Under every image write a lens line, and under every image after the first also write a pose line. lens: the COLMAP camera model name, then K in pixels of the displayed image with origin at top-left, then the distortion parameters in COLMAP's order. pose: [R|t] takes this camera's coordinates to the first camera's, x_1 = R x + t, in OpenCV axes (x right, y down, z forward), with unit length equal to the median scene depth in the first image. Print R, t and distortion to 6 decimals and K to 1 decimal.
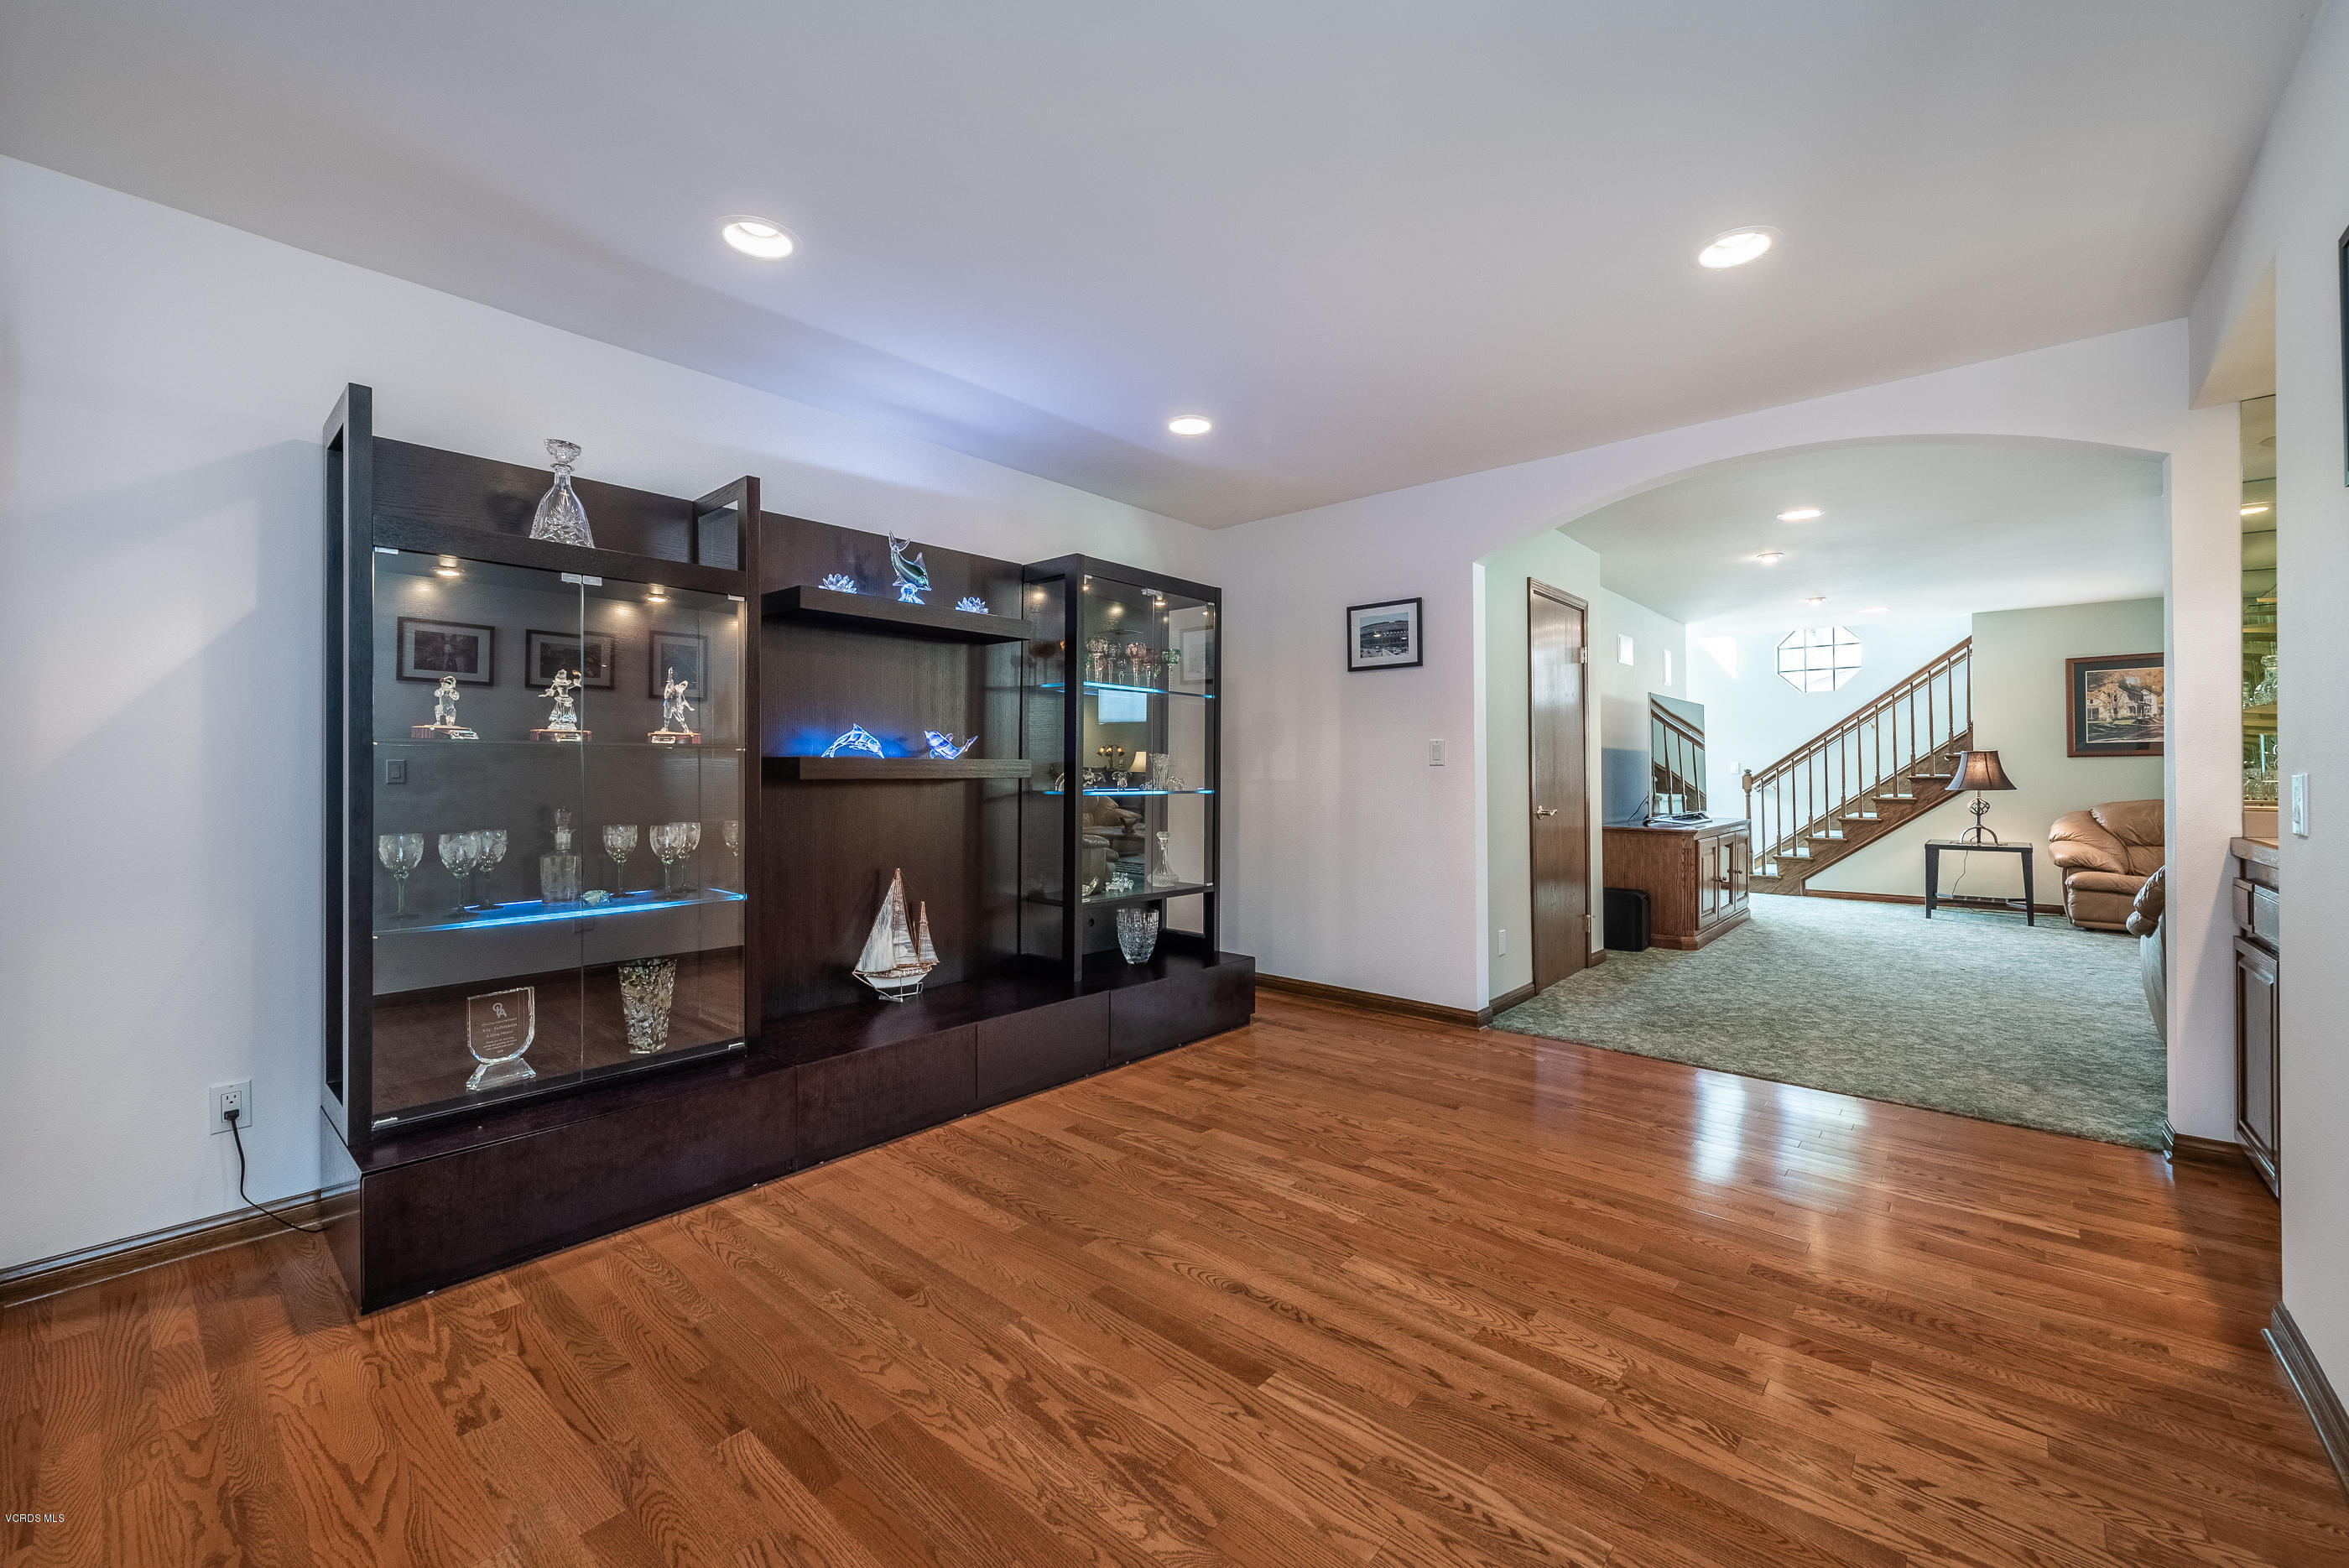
lens RADIAL K [[938.2, 0, 1193.1], [0, 938.2, 767.2], [0, 0, 1]] dist [0.013283, -0.001210]
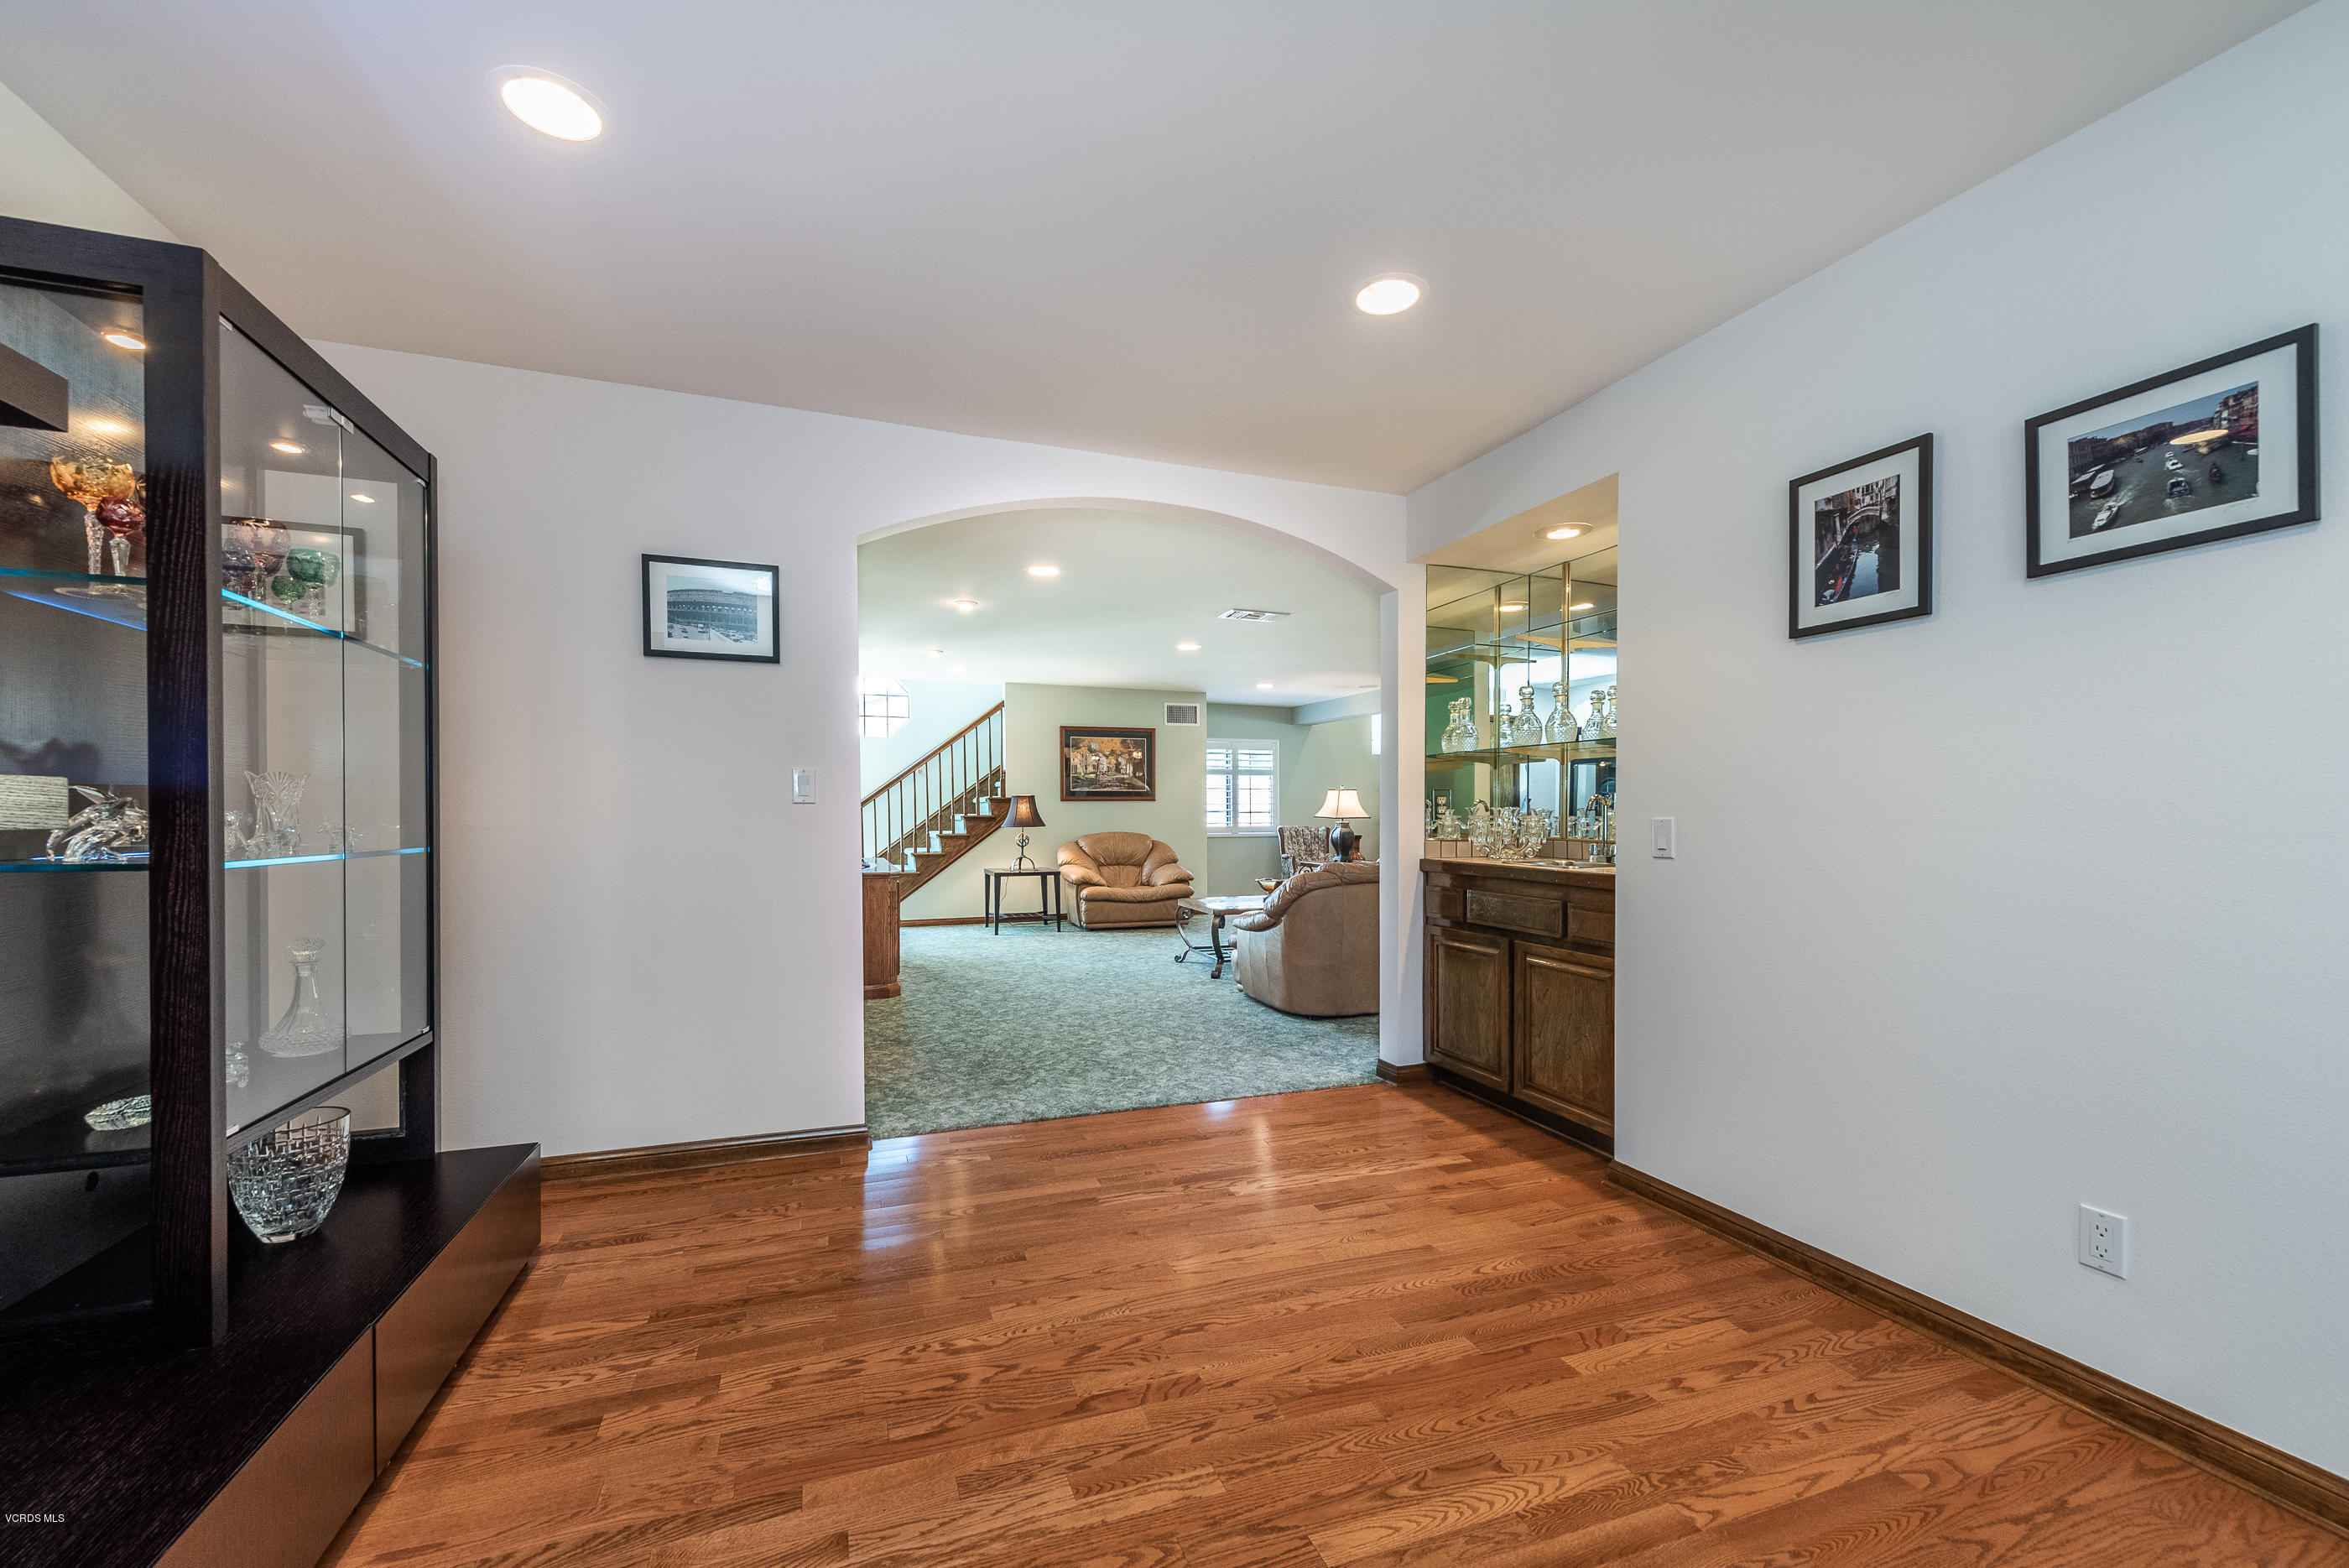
lens RADIAL K [[938.2, 0, 1167.4], [0, 938.2, 820.1], [0, 0, 1]] dist [0.013283, -0.001210]
pose [[0.487306, -0.004554, 0.873219, -0.242464], [-0.010145, 0.999889, 0.010876, 0.000494], [-0.873172, -0.014159, 0.487206, 0.400256]]
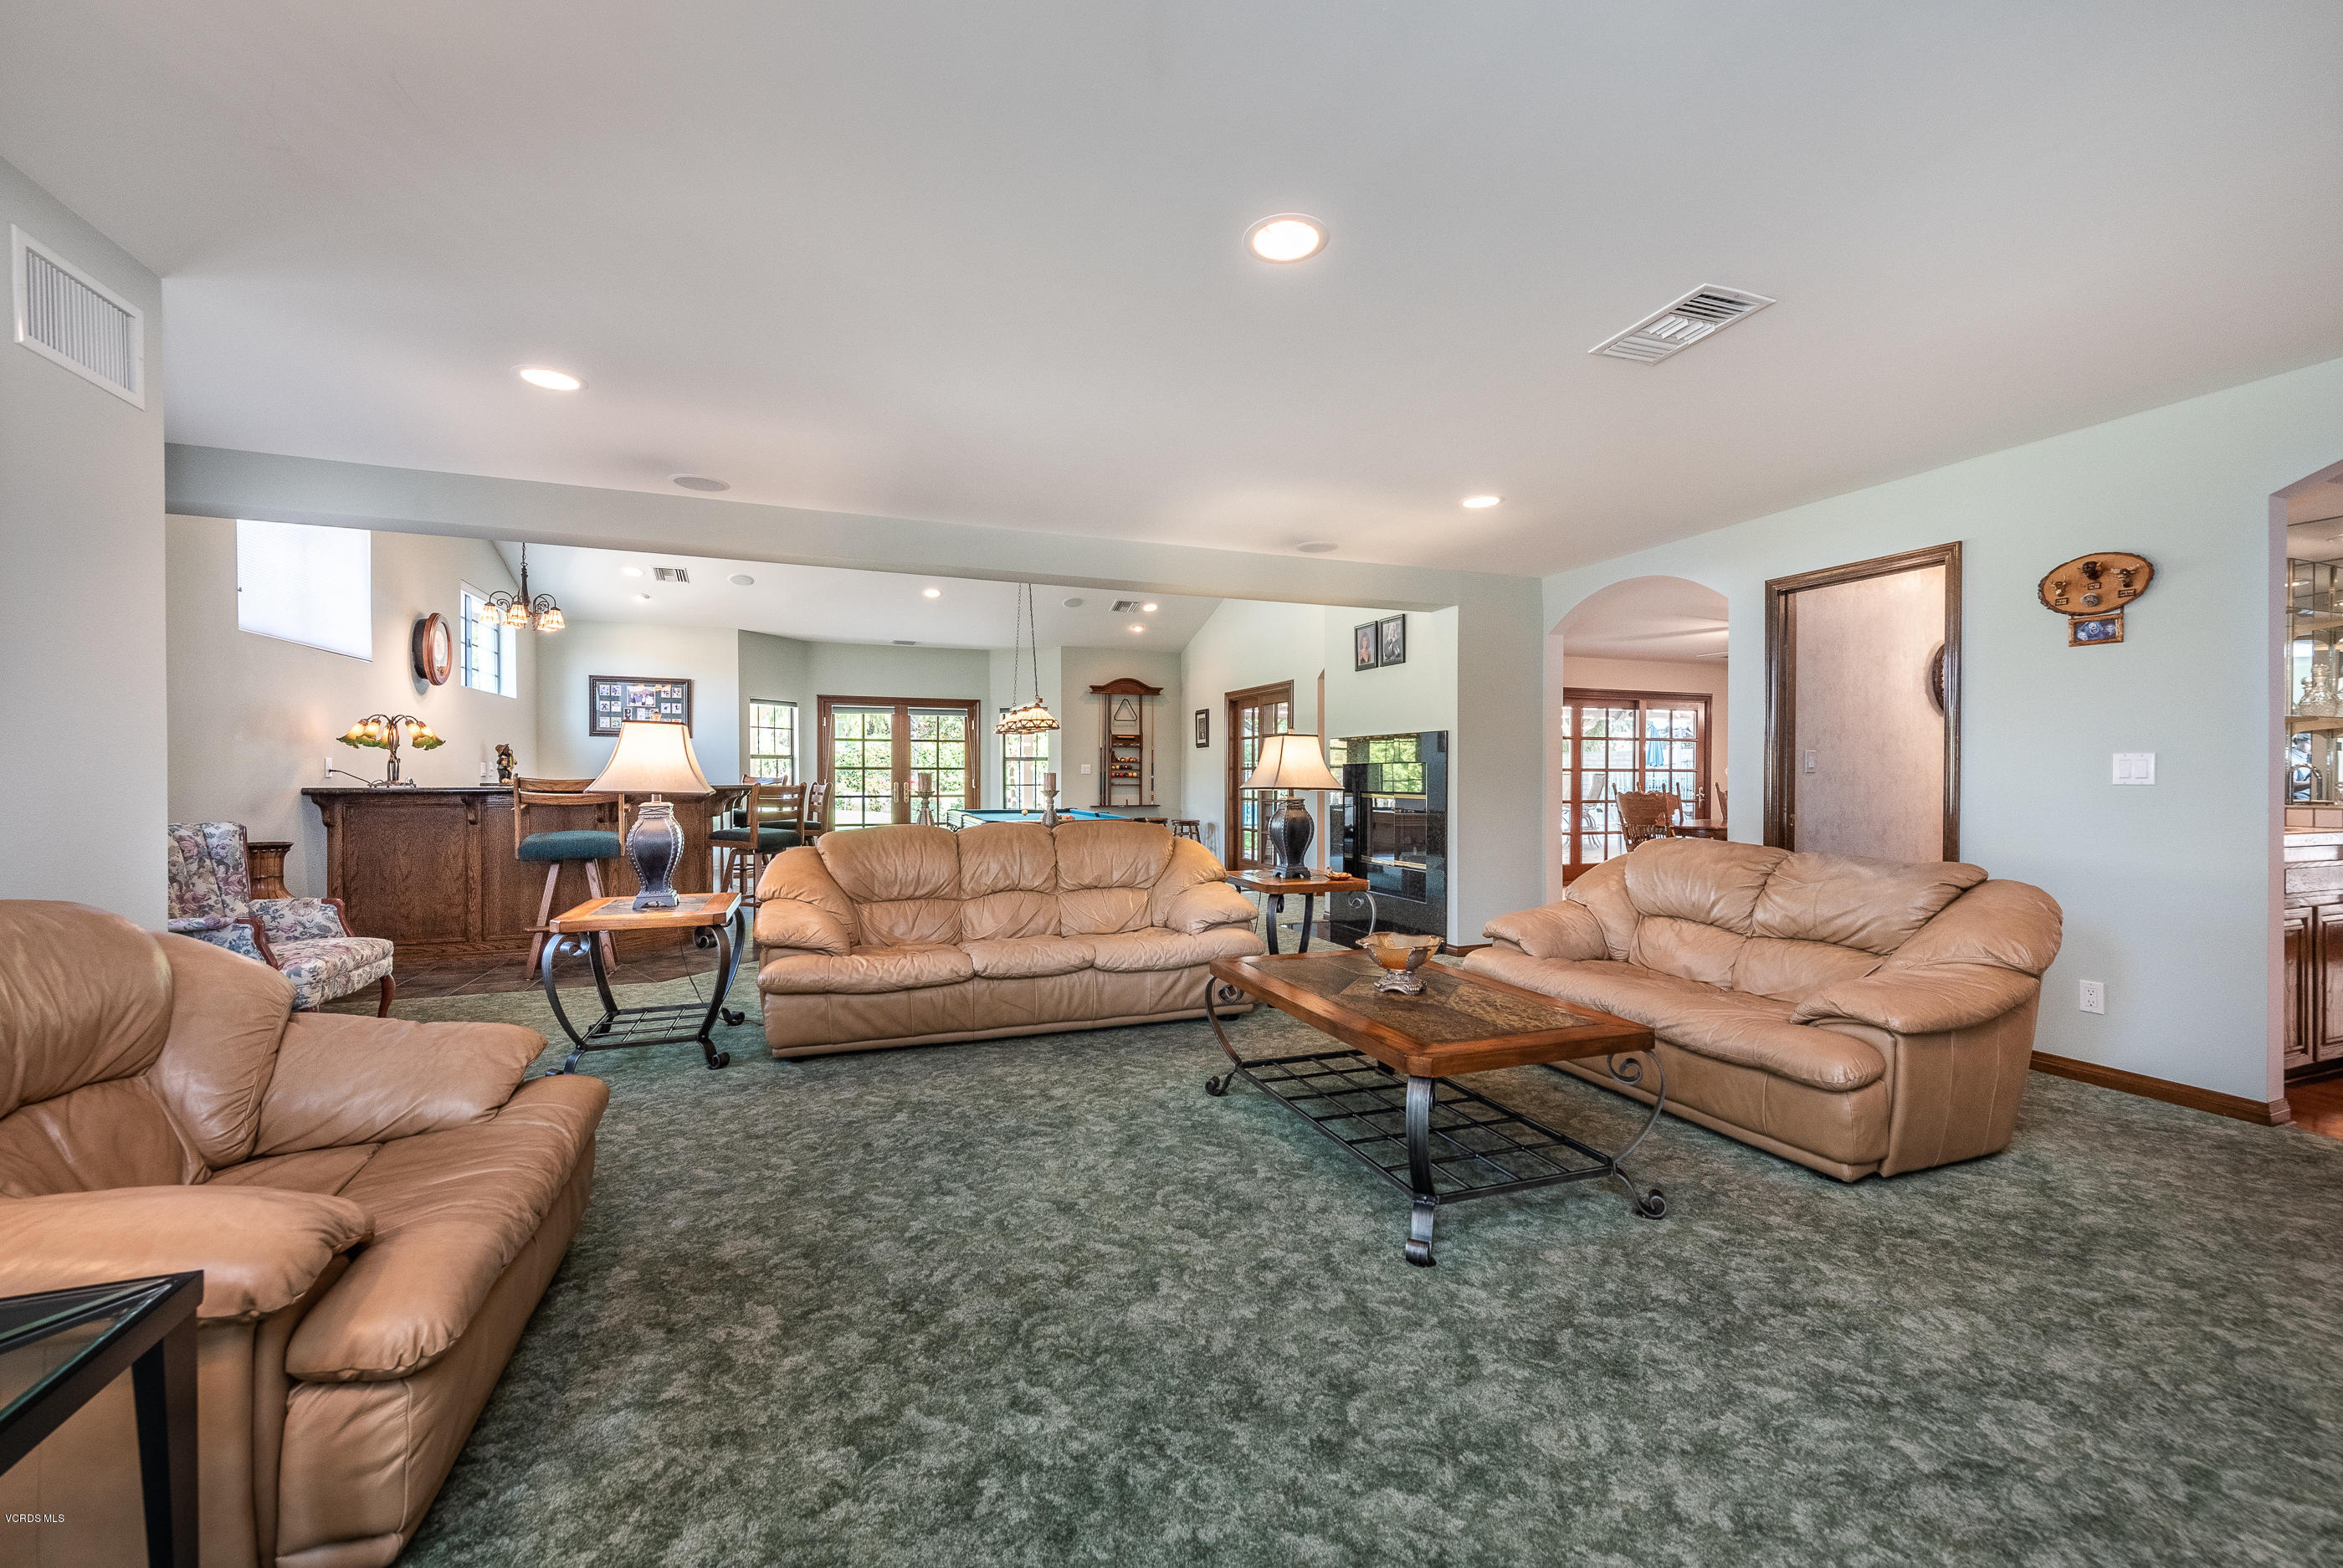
lens RADIAL K [[935.7, 0, 1183.5], [0, 935.7, 776.6], [0, 0, 1]] dist [0.013283, -0.001210]
pose [[-0.884595, 0.005161, 0.466331, 1.073215], [0.000075, 0.999940, -0.010924, 0.010291], [-0.466360, -0.009629, -0.884543, 1.693554]]
